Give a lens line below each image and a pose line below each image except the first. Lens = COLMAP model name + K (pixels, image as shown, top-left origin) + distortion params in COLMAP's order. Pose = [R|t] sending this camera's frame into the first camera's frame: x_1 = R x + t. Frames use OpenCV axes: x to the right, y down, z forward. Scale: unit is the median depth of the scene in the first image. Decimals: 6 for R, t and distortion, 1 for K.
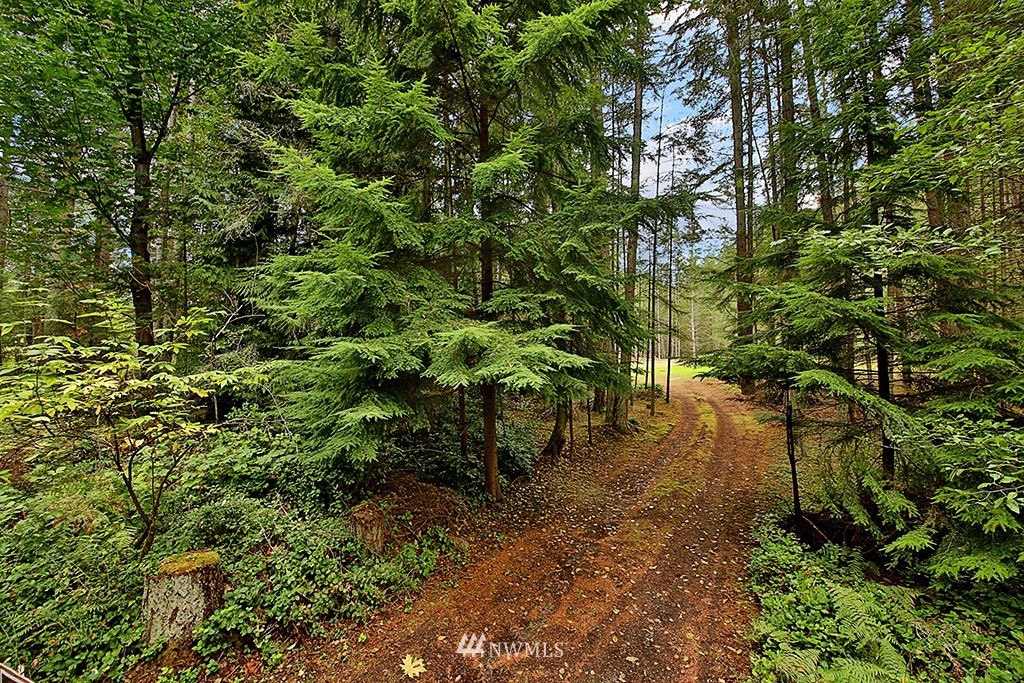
lens RADIAL K [[365.8, 0, 514.4], [0, 365.8, 338.0], [0, 0, 1]] dist [-0.000681, -0.000022]
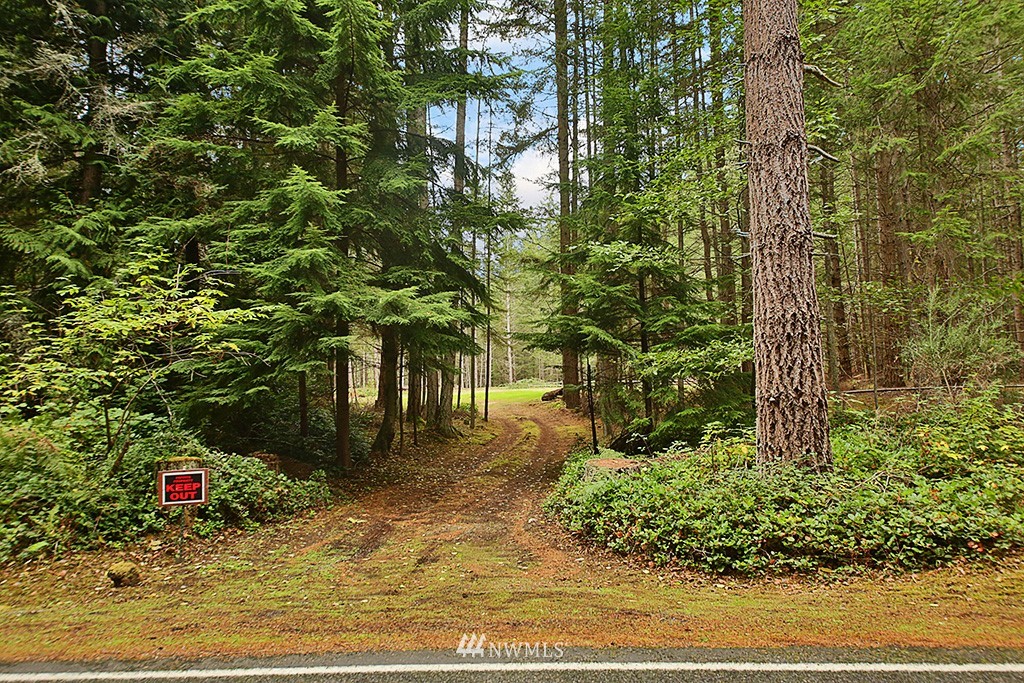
lens RADIAL K [[705.6, 0, 512.0], [0, 705.6, 343.4], [0, 0, 1]] dist [0.000239, 0.000016]
pose [[0.893402, 0.017482, 0.448918, -0.323421], [-0.000108, 0.999251, -0.038698, 0.098754], [-0.449258, 0.034524, 0.892735, -0.583083]]
